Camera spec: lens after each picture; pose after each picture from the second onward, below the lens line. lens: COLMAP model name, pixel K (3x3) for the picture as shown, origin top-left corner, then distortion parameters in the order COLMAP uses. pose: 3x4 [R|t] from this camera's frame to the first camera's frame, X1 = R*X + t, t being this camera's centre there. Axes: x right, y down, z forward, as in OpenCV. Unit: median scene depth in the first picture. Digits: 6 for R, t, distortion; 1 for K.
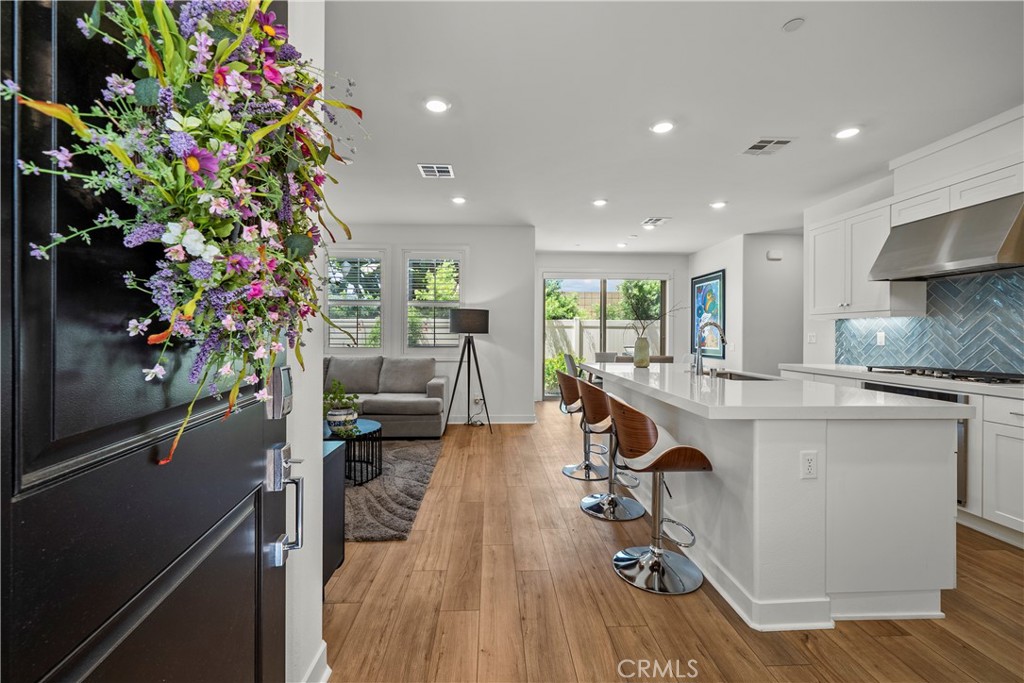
lens RADIAL K [[419.4, 0, 508.6], [0, 419.4, 334.1], [0, 0, 1]] dist [0.000294, 0.000090]
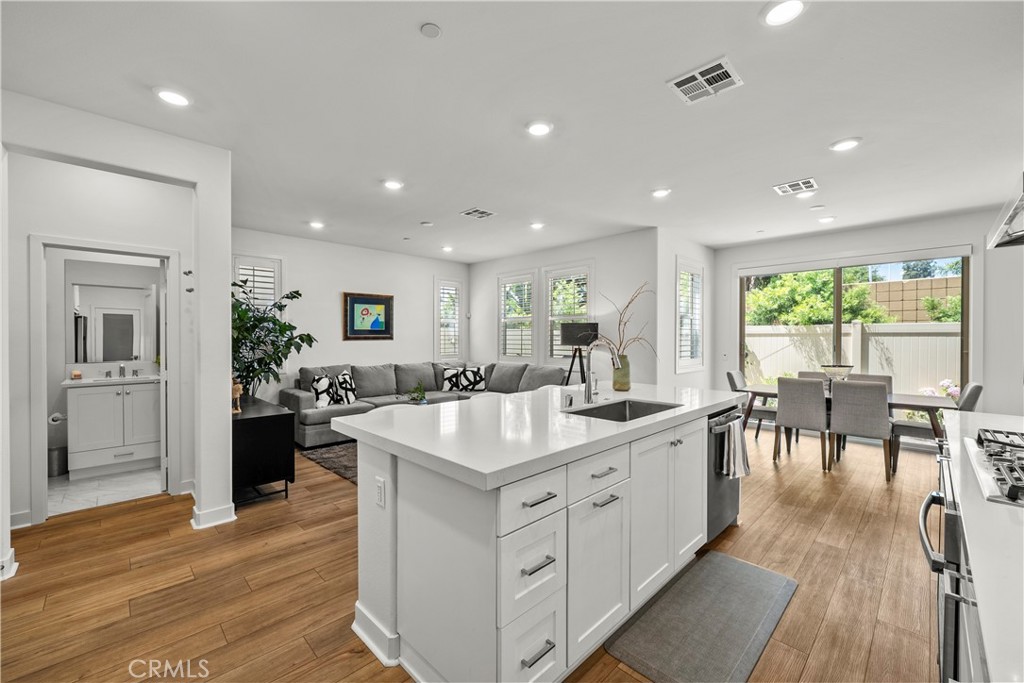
lens RADIAL K [[412.4, 0, 509.6], [0, 412.4, 340.5], [0, 0, 1]] dist [-0.000952, -0.000078]
pose [[0.668778, 0.000798, -0.743462, 0.591054], [0.002258, 0.999993, 0.003104, -0.019235], [0.743459, -0.003755, 0.668771, 0.203521]]
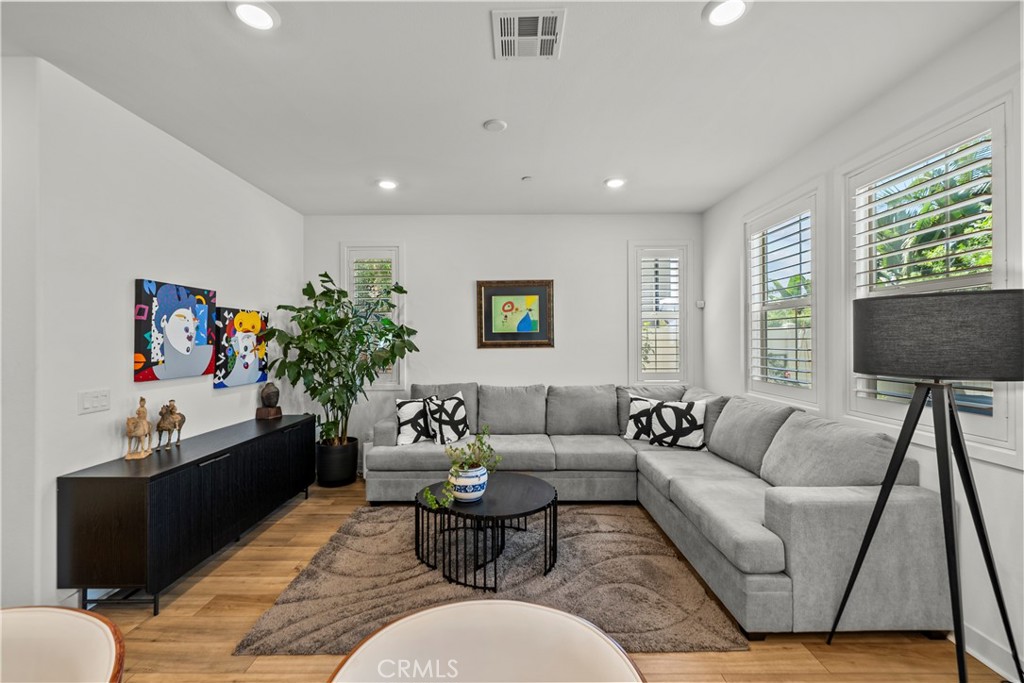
lens RADIAL K [[416.7, 0, 508.1], [0, 416.7, 339.7], [0, 0, 1]] dist [0.000191, -0.000074]
pose [[-0.048473, -0.008707, -0.998787, 0.233330], [0.002542, 0.999958, -0.008840, -0.027006], [0.998821, -0.002968, -0.048448, 0.761791]]
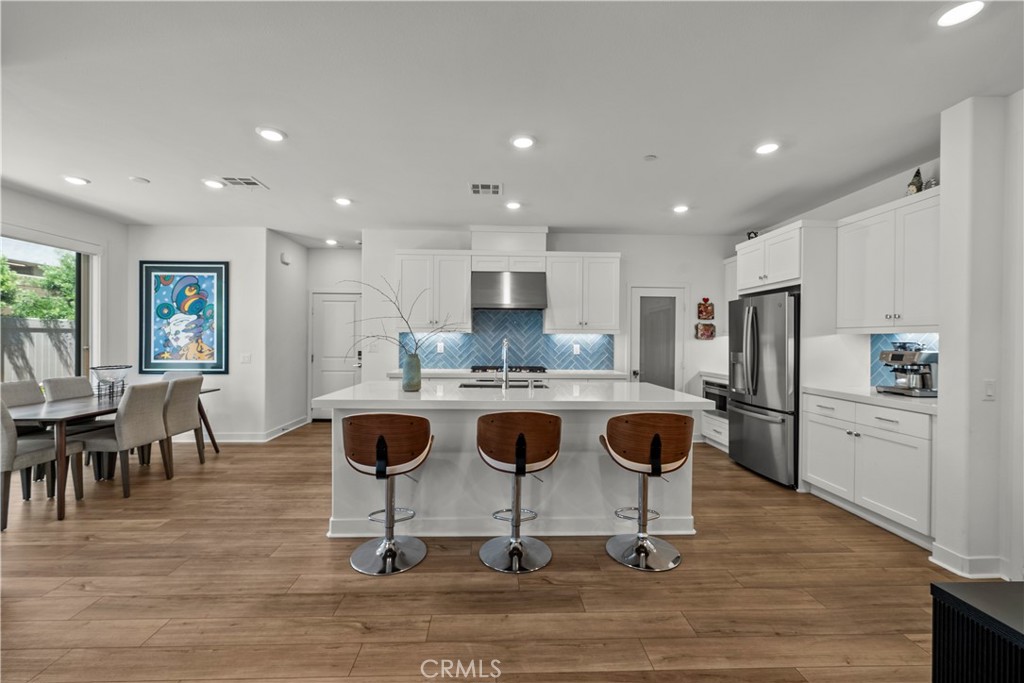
lens RADIAL K [[412.4, 0, 509.6], [0, 412.4, 340.5], [0, 0, 1]] dist [-0.000952, -0.000078]
pose [[0.003497, -0.008552, 0.999957, -0.359930], [-0.007499, 0.999935, 0.008578, -0.020278], [-0.999966, -0.007528, 0.003432, 0.606705]]
